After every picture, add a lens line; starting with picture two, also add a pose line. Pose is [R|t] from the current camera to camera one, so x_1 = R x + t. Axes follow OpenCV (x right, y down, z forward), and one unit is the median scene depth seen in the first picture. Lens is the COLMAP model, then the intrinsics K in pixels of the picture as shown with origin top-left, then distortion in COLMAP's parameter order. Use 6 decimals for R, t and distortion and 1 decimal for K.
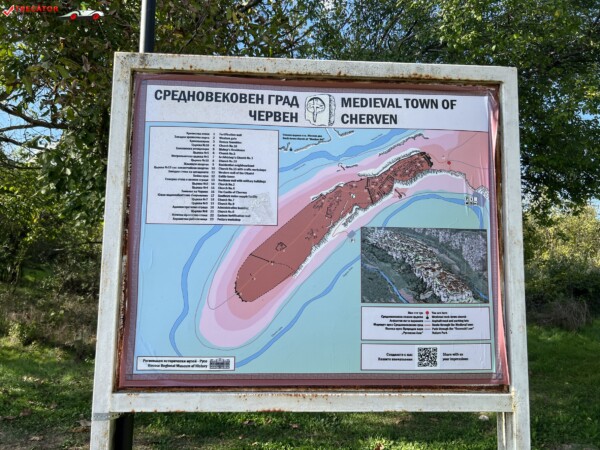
lens RADIAL K [[450.0, 0, 296.2], [0, 450.0, 219.7], [0, 0, 1]] dist [0.013748, -0.001708]
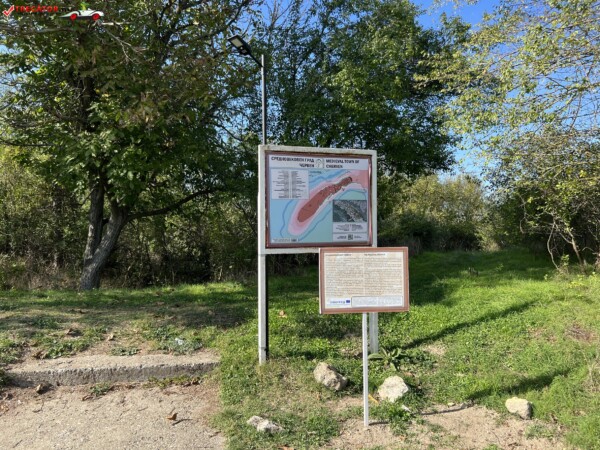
lens RADIAL K [[450.0, 0, 300.4], [0, 450.0, 227.1], [0, 0, 1]] dist [0.013748, -0.001708]
pose [[0.962991, -0.021857, 0.268646, -0.985713], [-0.007066, 0.994317, 0.106224, -0.134377], [-0.269441, -0.104191, 0.957364, -2.154645]]
